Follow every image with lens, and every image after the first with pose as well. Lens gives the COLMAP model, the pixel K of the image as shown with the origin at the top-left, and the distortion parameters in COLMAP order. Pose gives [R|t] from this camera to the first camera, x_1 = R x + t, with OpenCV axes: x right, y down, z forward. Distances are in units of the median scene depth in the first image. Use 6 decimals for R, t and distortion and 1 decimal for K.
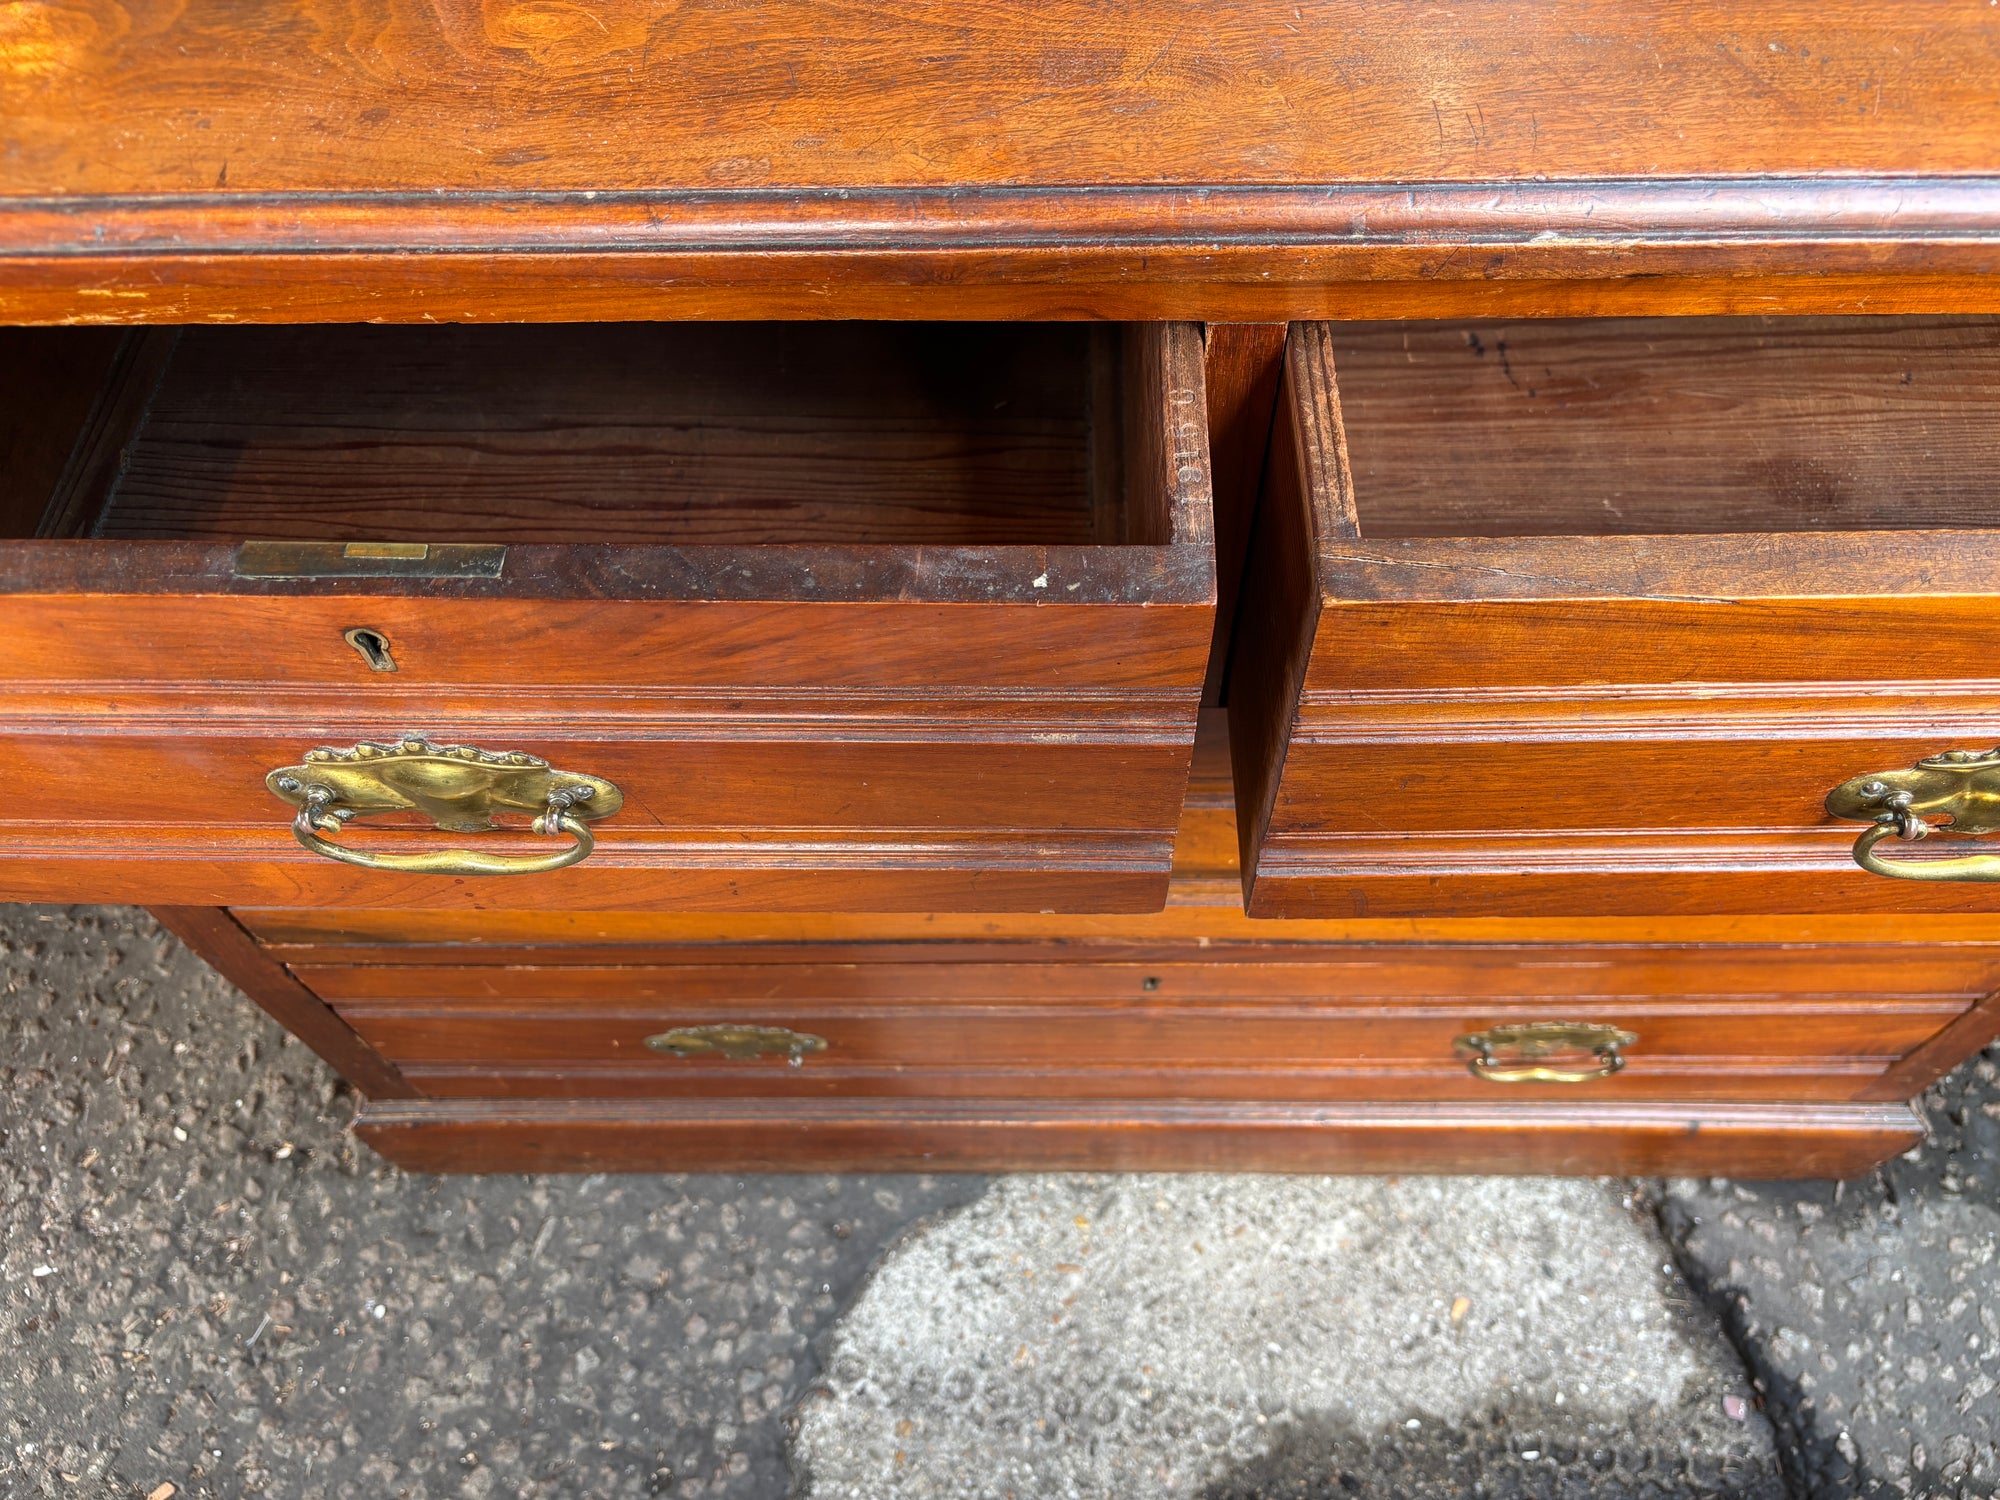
lens RADIAL K [[1529.2, 0, 1005.7], [0, 1529.2, 741.4], [0, 0, 1]] dist [0.010315, -0.032622]
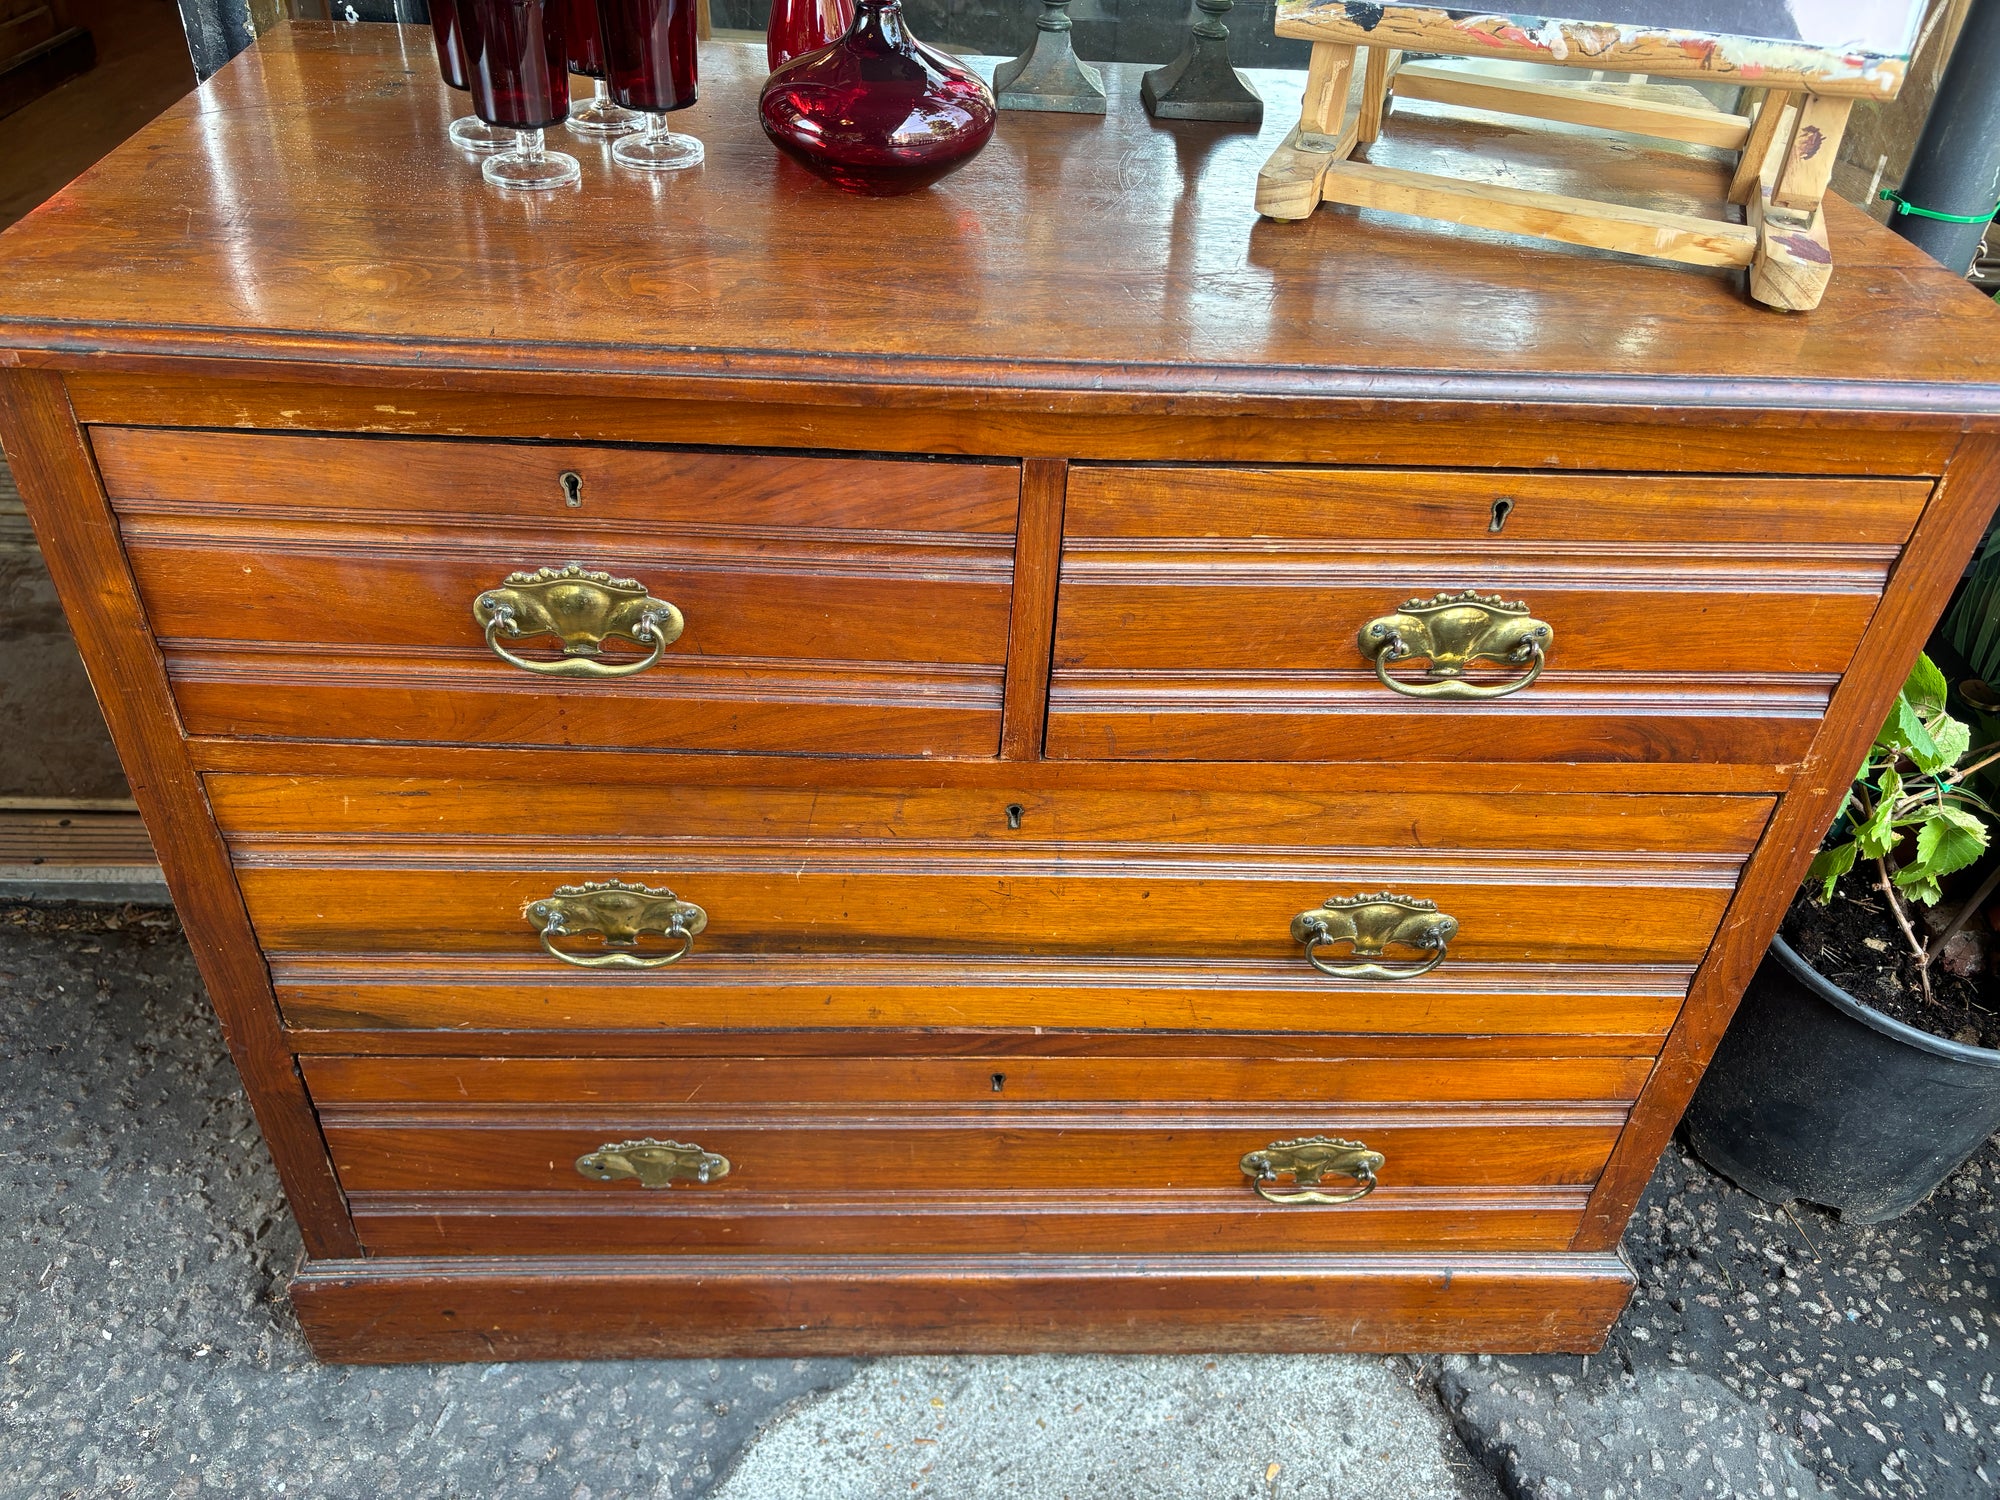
lens RADIAL K [[1508.2, 0, 990.7], [0, 1508.2, 752.4], [0, 0, 1]] dist [0.014193, -0.041689]
pose [[0.996242, 0.027895, 0.081997, -0.015902], [0.002744, 0.936075, -0.351789, 0.263656], [-0.086568, 0.350692, 0.932481, -0.203972]]
